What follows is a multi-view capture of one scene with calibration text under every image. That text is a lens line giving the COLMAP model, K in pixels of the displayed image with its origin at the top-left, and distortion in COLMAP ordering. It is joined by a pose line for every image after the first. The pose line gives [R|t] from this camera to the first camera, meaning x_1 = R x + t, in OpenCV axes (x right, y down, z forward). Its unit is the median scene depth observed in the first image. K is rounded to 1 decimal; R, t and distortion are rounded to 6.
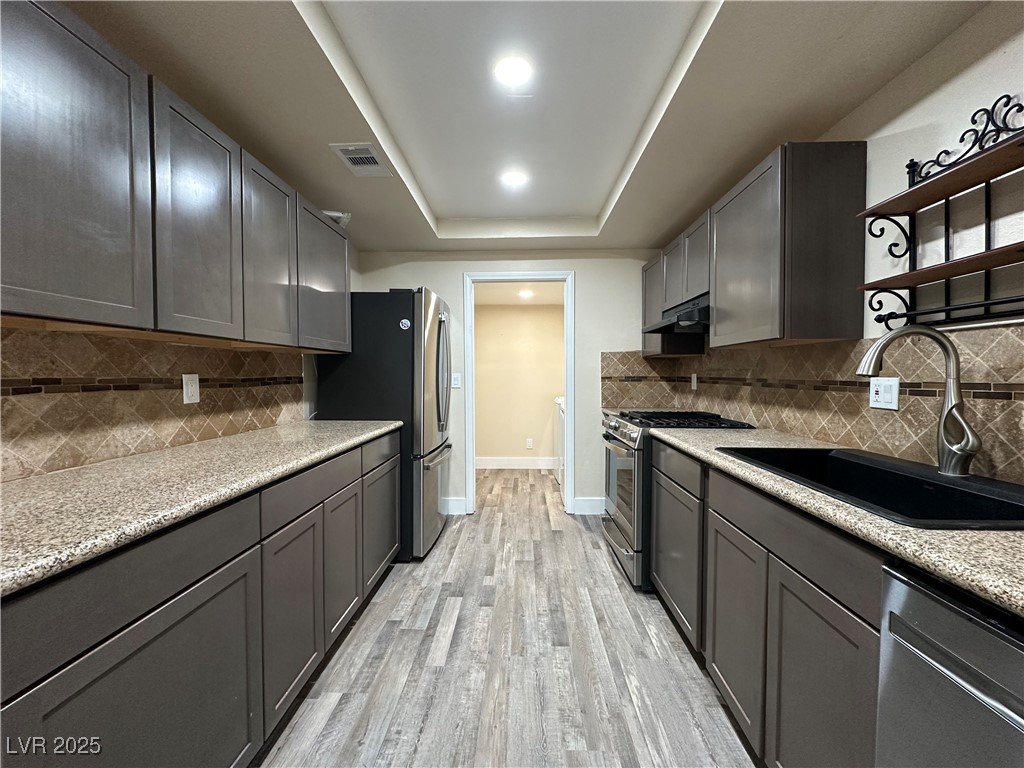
lens RADIAL K [[409.2, 0, 512.0], [0, 409.2, 382.9], [0, 0, 1]] dist [0.004129, 0.000508]
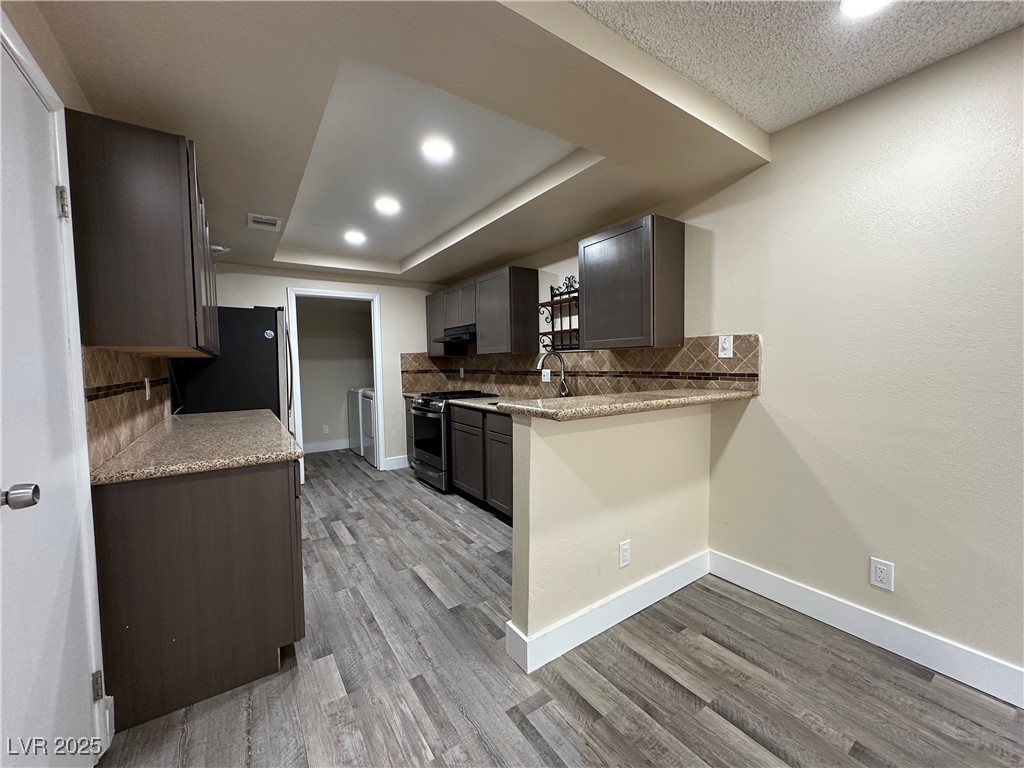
lens RADIAL K [[409.2, 0, 513.1], [0, 409.2, 383.4], [0, 0, 1]] dist [0.004129, 0.000508]
pose [[0.808919, -0.042035, 0.586416, -0.517423], [0.028400, 0.999070, 0.032439, -0.010676], [-0.587234, -0.009587, 0.809361, -0.645571]]
